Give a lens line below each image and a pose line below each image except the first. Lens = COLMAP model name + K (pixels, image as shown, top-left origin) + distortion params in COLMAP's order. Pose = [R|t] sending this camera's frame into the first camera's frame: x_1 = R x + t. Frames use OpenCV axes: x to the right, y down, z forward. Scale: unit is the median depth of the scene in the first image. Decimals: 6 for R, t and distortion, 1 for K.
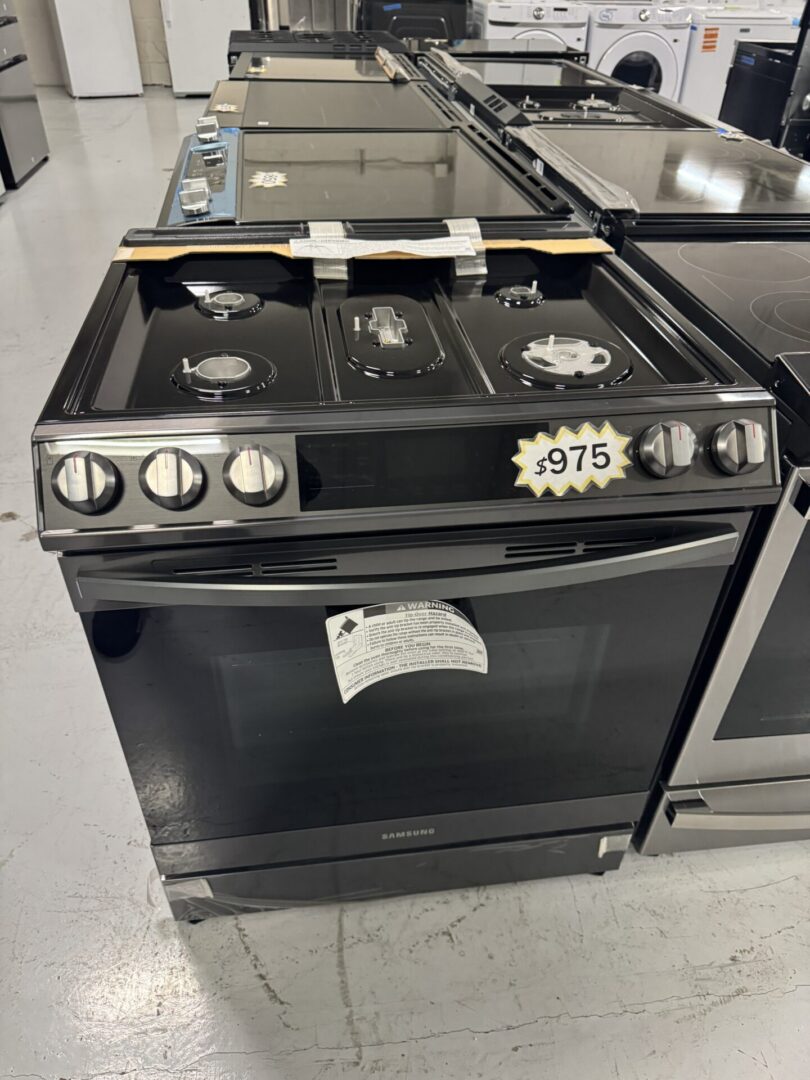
lens RADIAL K [[771.9, 0, 401.6], [0, 771.9, 540.8], [0, 0, 1]] dist [-0.004810, -0.004630]
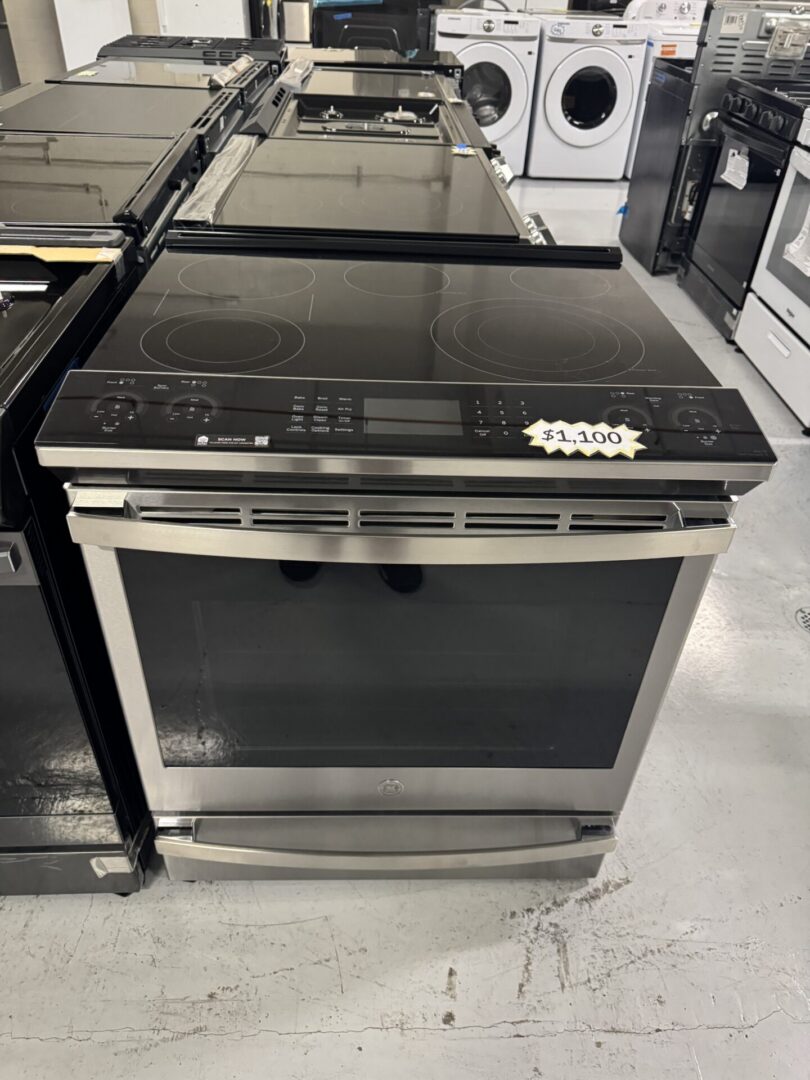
lens RADIAL K [[771.9, 0, 404.5], [0, 771.9, 539.5], [0, 0, 1]] dist [-0.004810, -0.004630]
pose [[0.996233, 0.063216, -0.059357, 0.244755], [-0.063821, 0.997926, -0.008354, -0.012605], [0.058706, 0.012111, 0.998202, 0.014804]]
